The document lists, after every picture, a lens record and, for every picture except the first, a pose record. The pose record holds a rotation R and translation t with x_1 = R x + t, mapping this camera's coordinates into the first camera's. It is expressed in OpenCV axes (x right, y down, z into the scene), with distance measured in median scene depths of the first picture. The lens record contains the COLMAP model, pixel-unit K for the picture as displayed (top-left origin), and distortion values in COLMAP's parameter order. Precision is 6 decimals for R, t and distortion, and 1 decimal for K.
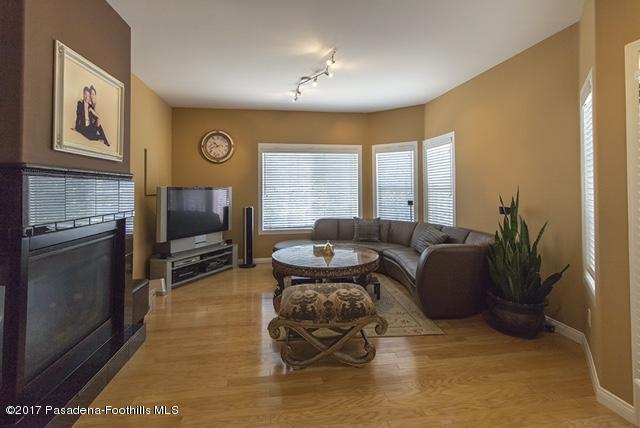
lens RADIAL K [[312.2, 0, 315.5], [0, 312.2, 186.6], [0, 0, 1]] dist [0.002659, 0.001039]
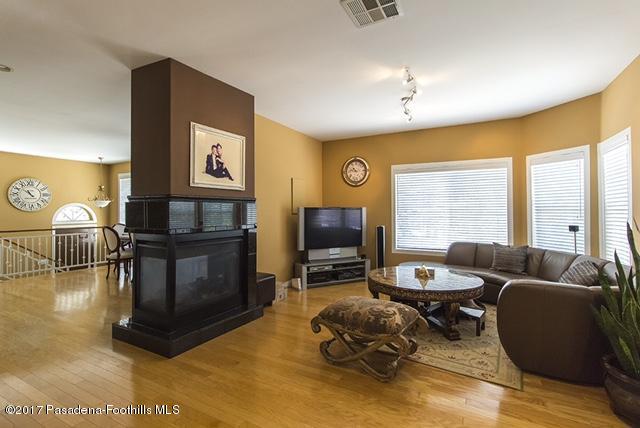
lens RADIAL K [[312.2, 0, 318.1], [0, 312.2, 211.5], [0, 0, 1]] dist [0.002659, 0.001039]
pose [[0.788622, 0.009292, -0.614808, 0.331006], [0.000163, 0.999883, 0.015321, -0.001127], [0.614878, -0.012183, 0.788528, 0.030987]]
